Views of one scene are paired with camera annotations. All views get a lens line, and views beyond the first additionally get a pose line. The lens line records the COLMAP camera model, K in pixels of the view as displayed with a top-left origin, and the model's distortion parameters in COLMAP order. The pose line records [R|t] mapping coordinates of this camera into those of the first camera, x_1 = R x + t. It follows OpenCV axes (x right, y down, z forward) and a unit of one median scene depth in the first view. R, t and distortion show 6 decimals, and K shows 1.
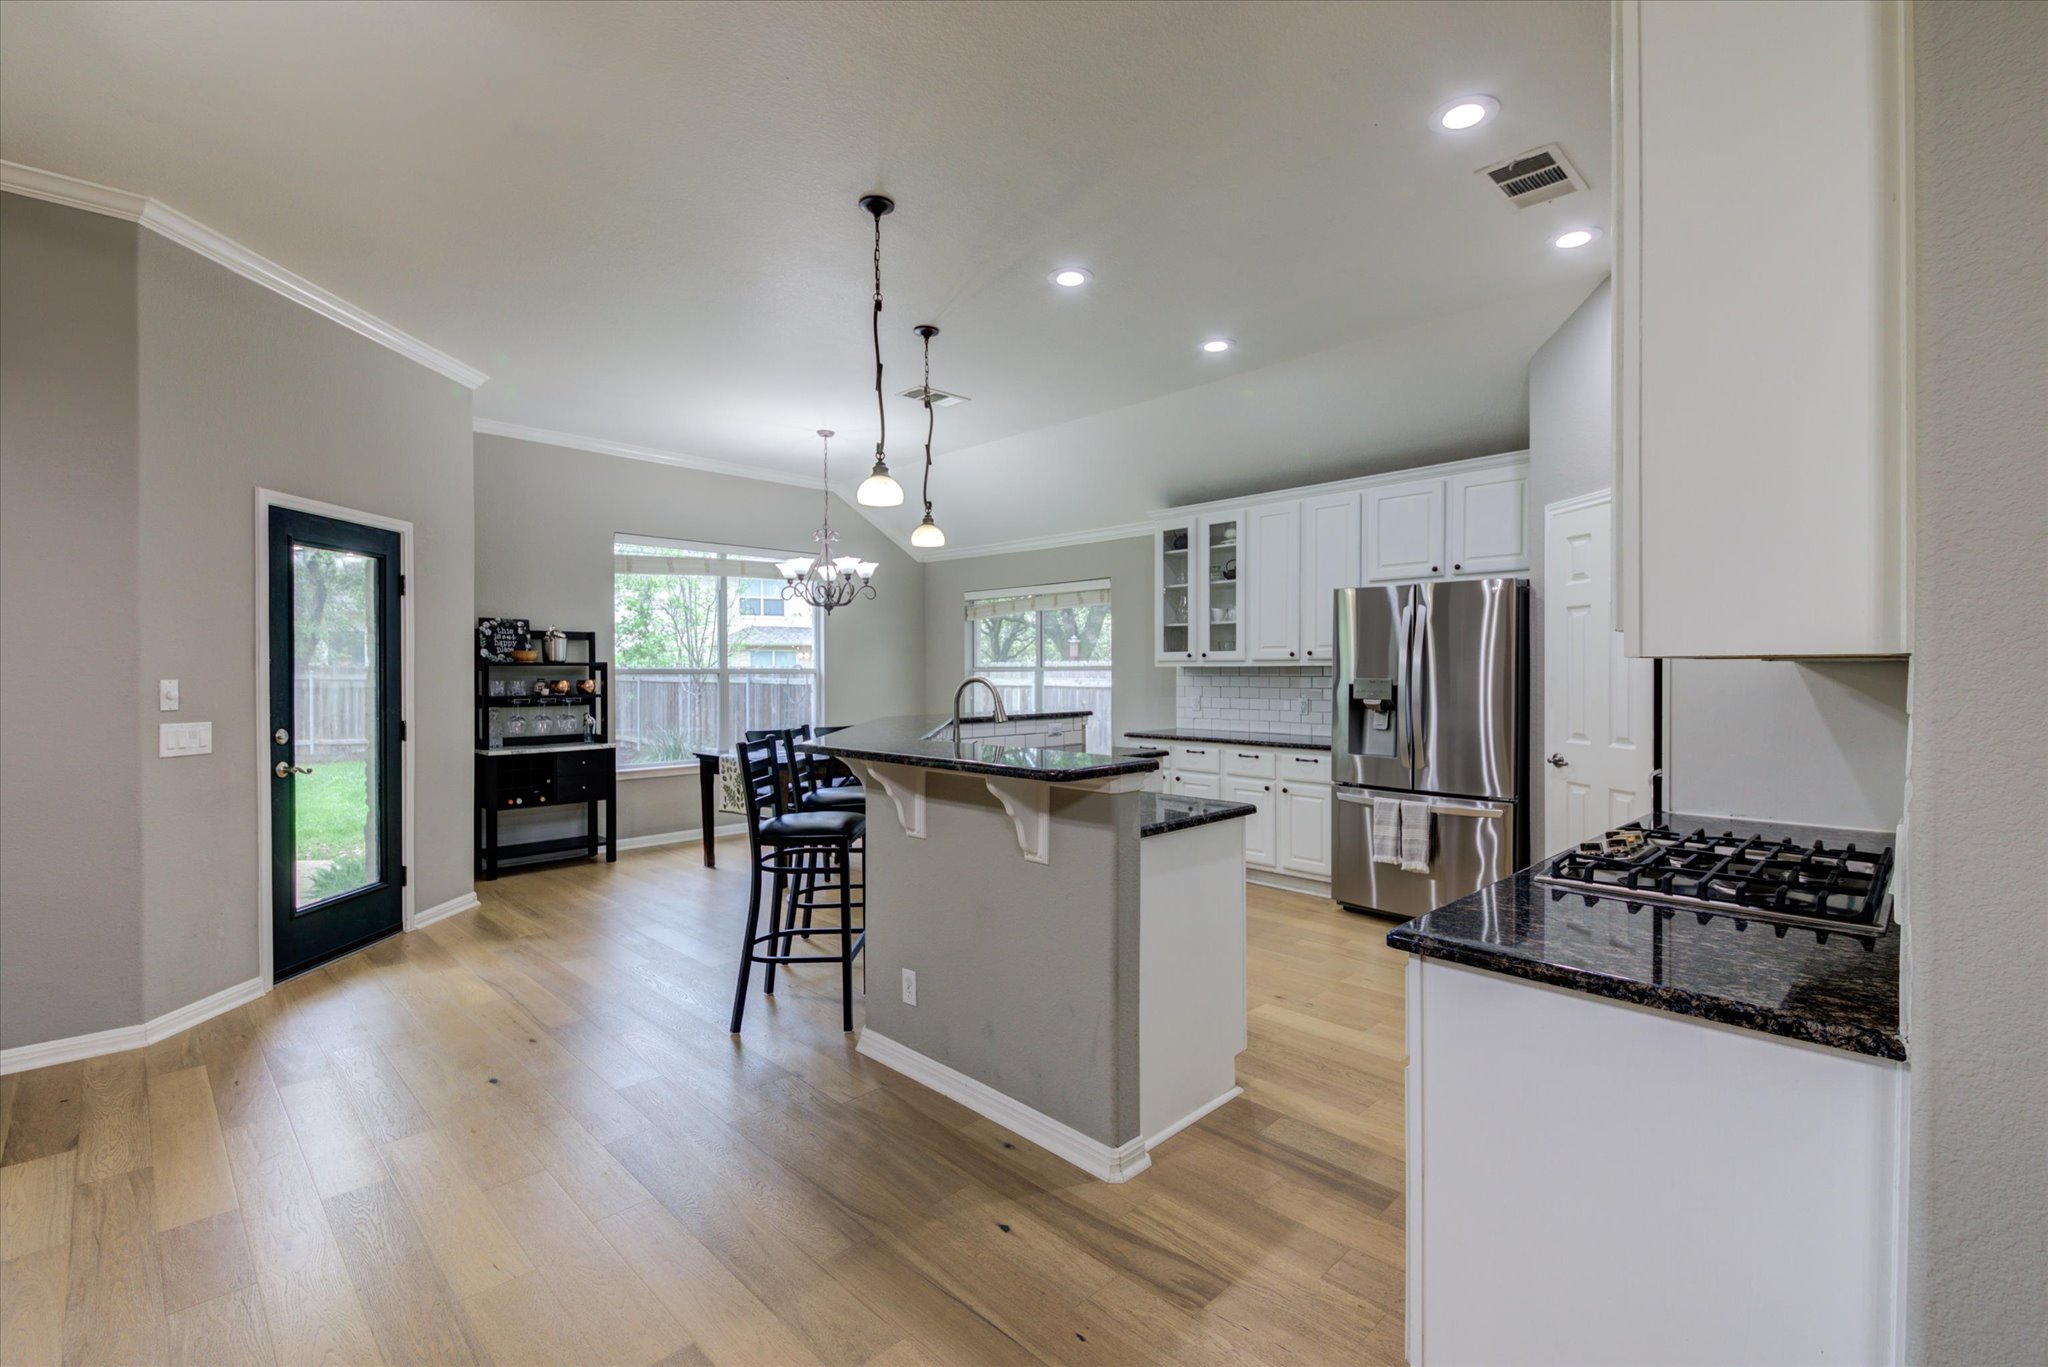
lens RADIAL K [[895.8, 0, 1049.9], [0, 895.8, 675.4], [0, 0, 1]] dist [-0.009973, -0.002023]
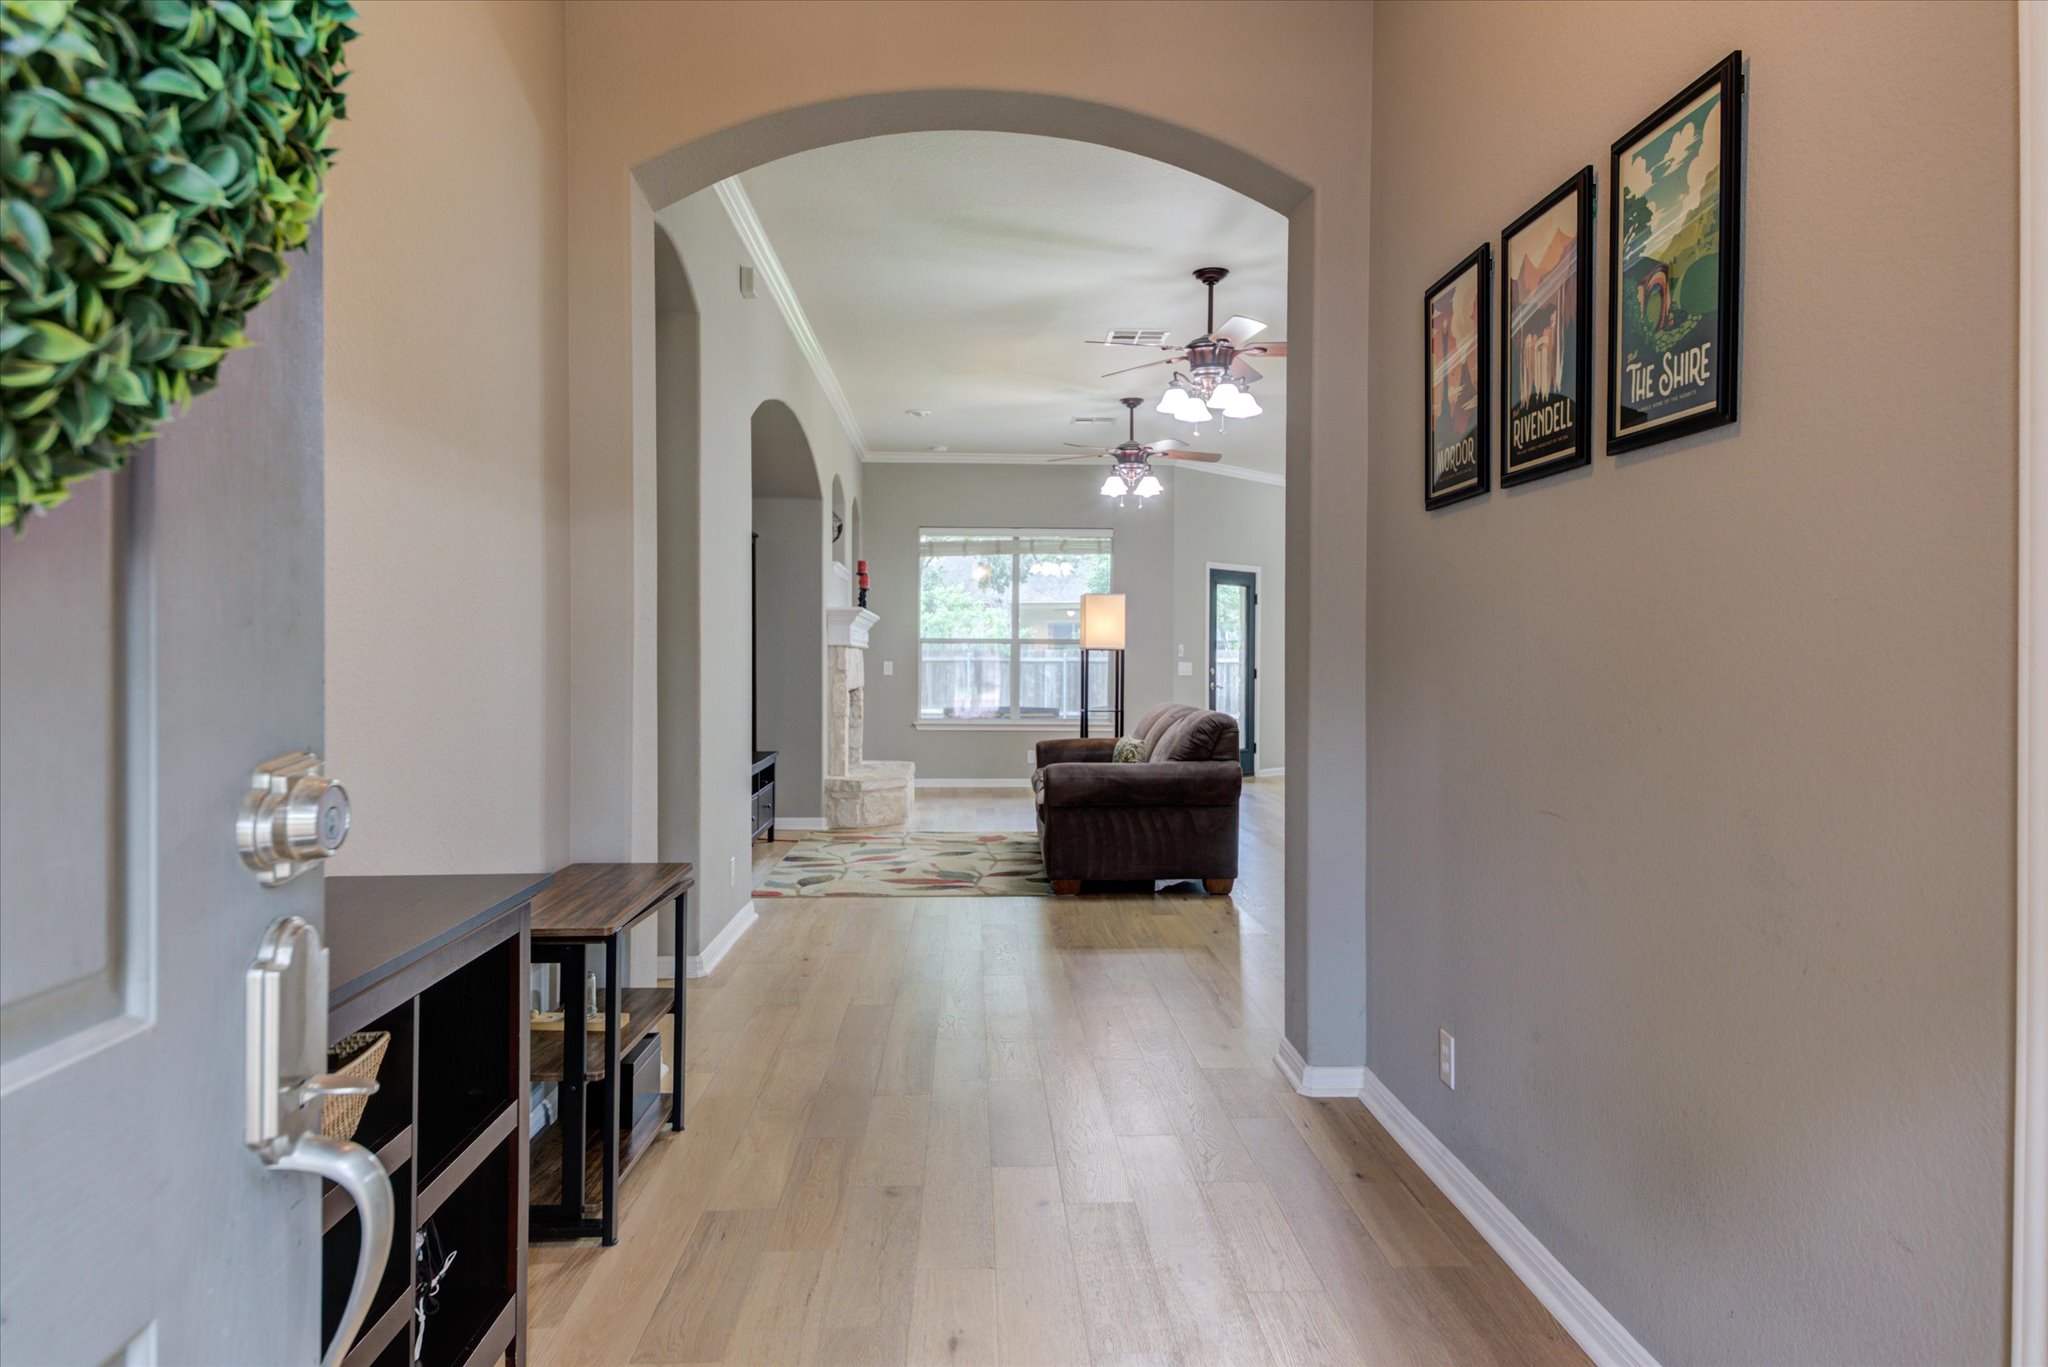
lens RADIAL K [[1294.5, 0, 1039.0], [0, 1294.5, 658.4], [0, 0, 1]] dist [0.059130, -0.001189]
pose [[0.728535, 0.004569, -0.684993, 0.658260], [-0.011339, 0.999921, -0.005390, 0.036818], [0.684915, 0.011694, 0.728529, -1.051046]]
